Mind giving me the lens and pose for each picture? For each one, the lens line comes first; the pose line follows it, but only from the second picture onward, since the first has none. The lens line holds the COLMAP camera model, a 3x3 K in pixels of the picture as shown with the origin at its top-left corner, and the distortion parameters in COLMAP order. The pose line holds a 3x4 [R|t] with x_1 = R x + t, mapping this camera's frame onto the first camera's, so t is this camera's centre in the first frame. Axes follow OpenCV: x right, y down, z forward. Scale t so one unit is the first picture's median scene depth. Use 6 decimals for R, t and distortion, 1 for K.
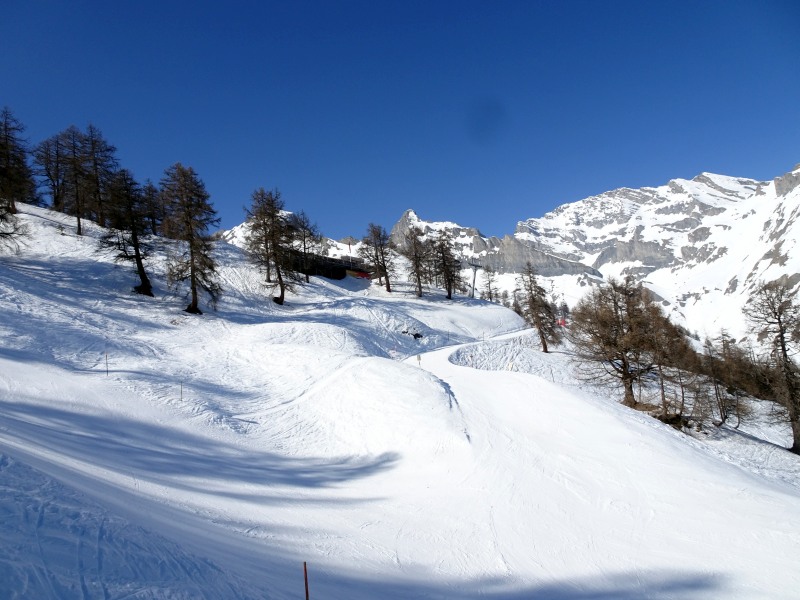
lens RADIAL K [[570.8, 0, 399.5], [0, 570.8, 298.8], [0, 0, 1]] dist [0.009549, 0.003147]
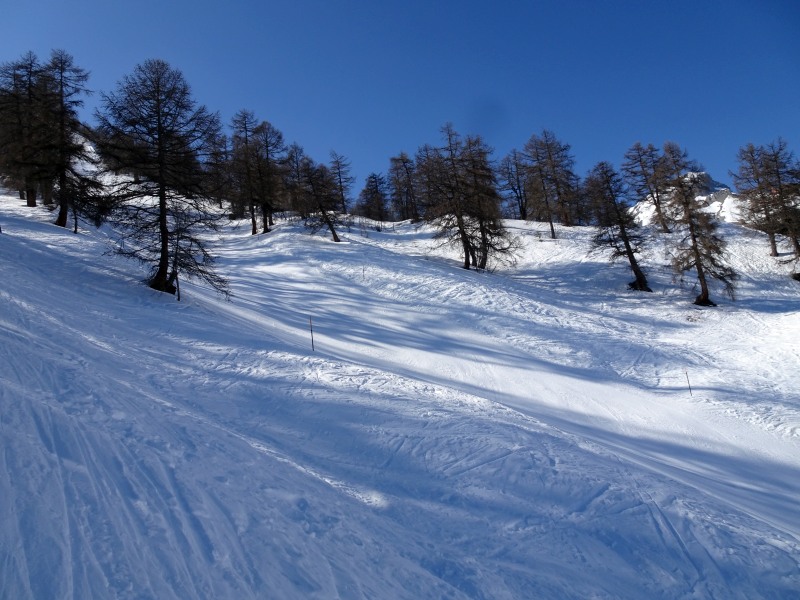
lens RADIAL K [[570.8, 0, 397.3], [0, 570.8, 301.3], [0, 0, 1]] dist [0.009549, 0.003147]
pose [[0.760136, -0.101327, -0.641815, -0.158244], [0.122692, 0.992380, -0.011363, -0.028574], [0.638075, -0.070108, 0.766776, 0.040264]]
